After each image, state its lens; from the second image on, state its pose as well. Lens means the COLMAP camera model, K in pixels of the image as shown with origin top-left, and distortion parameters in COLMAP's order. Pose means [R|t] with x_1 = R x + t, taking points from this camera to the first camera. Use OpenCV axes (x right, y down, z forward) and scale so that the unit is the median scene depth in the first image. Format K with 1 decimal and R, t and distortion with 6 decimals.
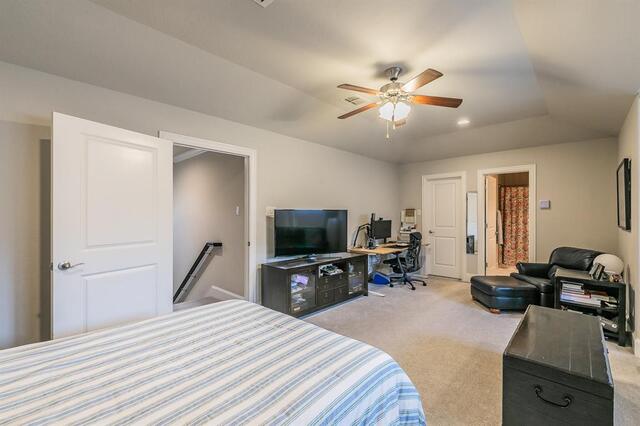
lens RADIAL K [[274.8, 0, 324.8], [0, 274.8, 215.3], [0, 0, 1]] dist [0.000129, 0.000037]
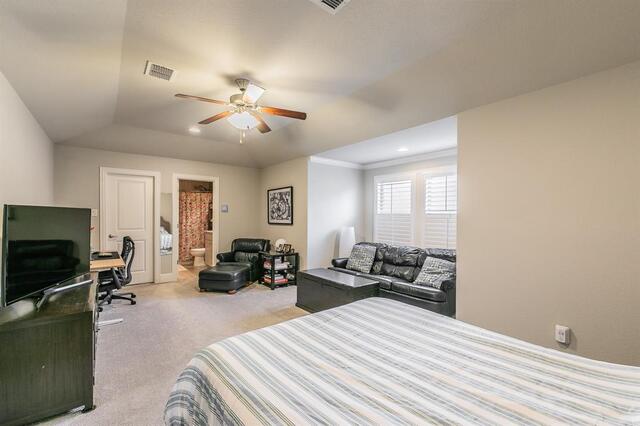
lens RADIAL K [[274.8, 0, 323.2], [0, 274.8, 215.2], [0, 0, 1]] dist [0.000129, 0.000037]
pose [[0.160133, 0.006078, 0.987077, -0.443870], [-0.001508, 0.999981, -0.005913, 0.001278], [-0.987094, -0.000542, 0.160139, 0.304915]]
